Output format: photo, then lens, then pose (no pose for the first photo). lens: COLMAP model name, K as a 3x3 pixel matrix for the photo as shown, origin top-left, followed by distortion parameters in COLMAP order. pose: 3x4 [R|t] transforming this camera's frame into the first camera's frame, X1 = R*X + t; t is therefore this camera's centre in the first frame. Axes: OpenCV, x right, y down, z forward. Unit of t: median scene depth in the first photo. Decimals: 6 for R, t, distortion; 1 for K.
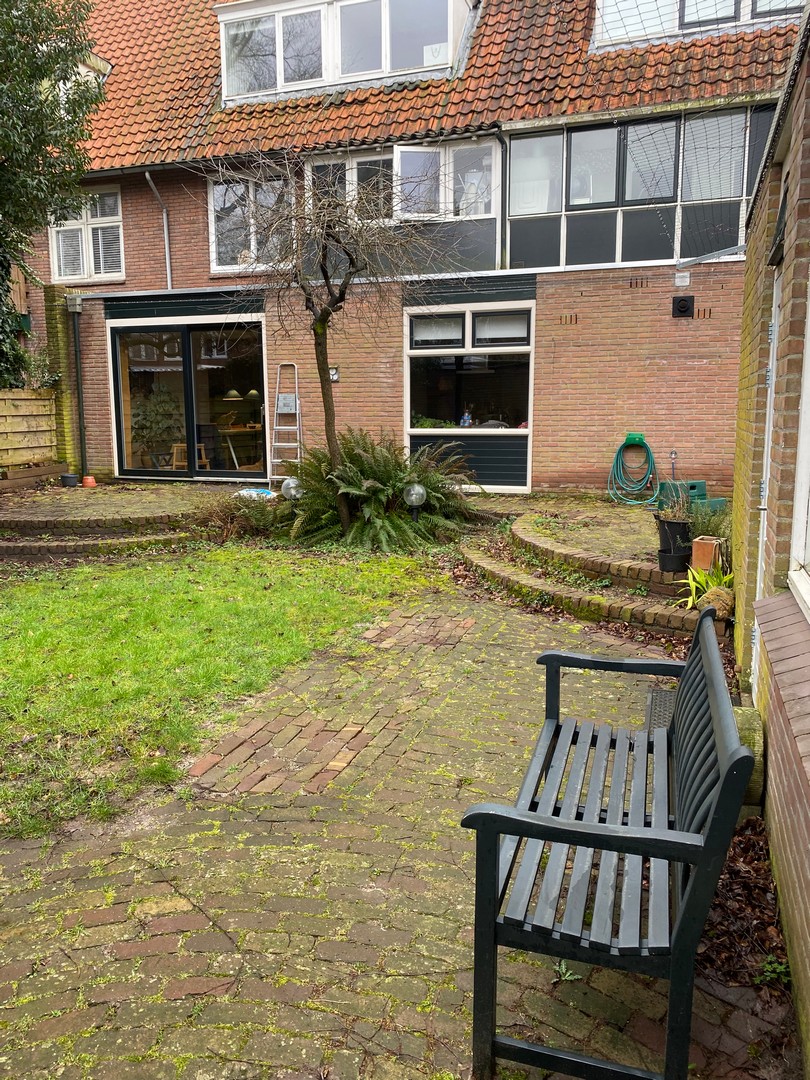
lens RADIAL K [[818.3, 0, 404.0], [0, 818.3, 537.6], [0, 0, 1]] dist [0.023163, -0.030109]
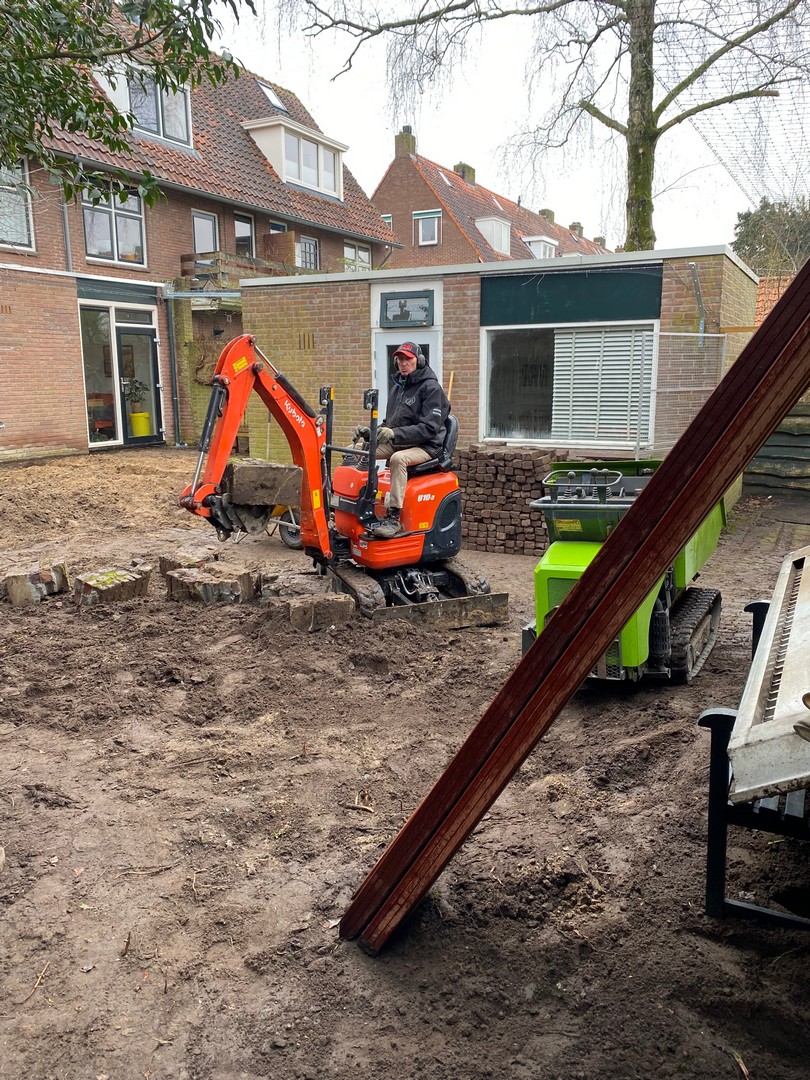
lens RADIAL K [[818.3, 0, 402.9], [0, 818.3, 539.0], [0, 0, 1]] dist [0.023163, -0.030109]
pose [[0.133340, -0.197490, 0.971194, -1.401157], [0.187884, 0.967212, 0.170884, -0.063072], [-0.973098, 0.159686, 0.166073, 0.453135]]
